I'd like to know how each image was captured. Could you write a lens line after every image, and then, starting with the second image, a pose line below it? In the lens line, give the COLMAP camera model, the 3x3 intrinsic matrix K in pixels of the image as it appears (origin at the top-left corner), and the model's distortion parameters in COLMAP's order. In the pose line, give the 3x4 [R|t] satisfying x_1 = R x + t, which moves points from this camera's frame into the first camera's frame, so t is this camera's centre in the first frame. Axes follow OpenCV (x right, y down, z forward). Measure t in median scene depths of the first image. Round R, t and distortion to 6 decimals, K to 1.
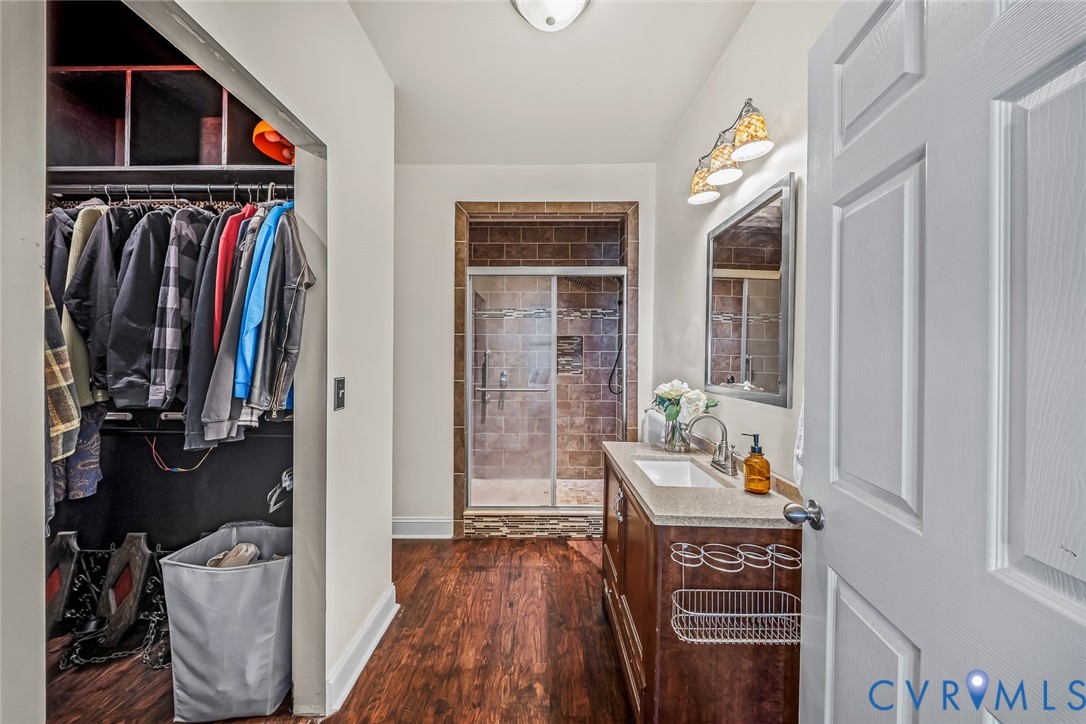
lens RADIAL K [[385.4, 0, 542.6], [0, 385.4, 359.1], [0, 0, 1]] dist [0.000061, -0.003048]
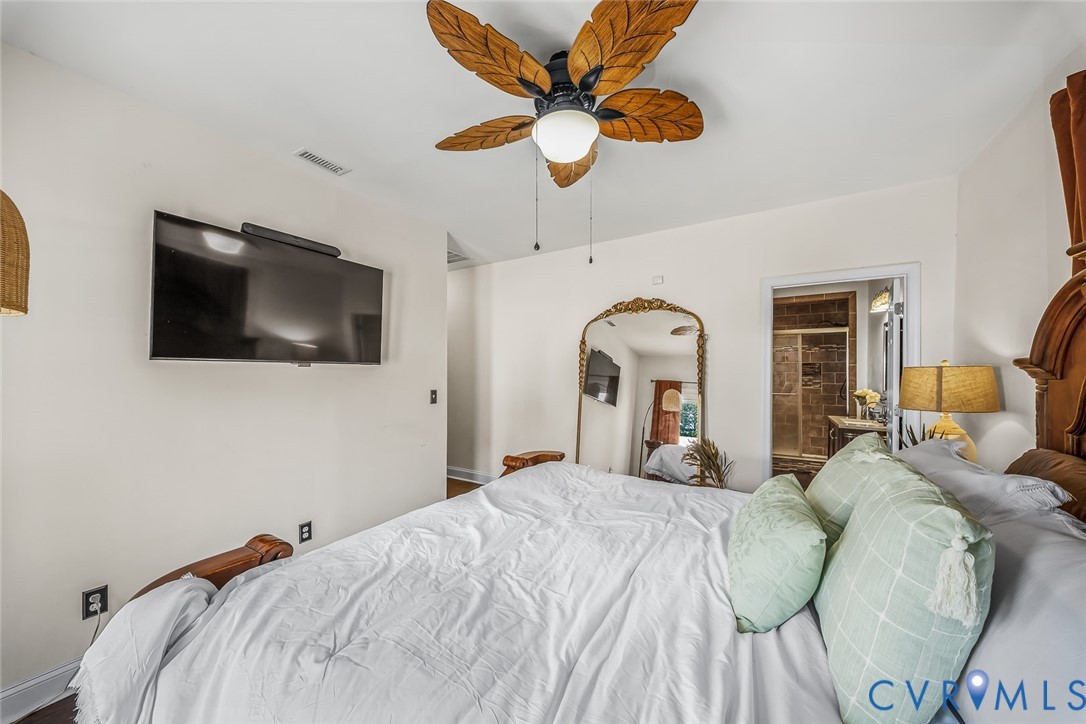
lens RADIAL K [[389.5, 0, 540.0], [0, 389.5, 364.9], [0, 0, 1]] dist [-0.000145, -0.000051]
pose [[0.853831, -0.004944, -0.520528, -0.051820], [-0.006579, 0.999773, -0.020287, -0.013591], [0.520510, 0.020746, 0.853604, -1.037442]]
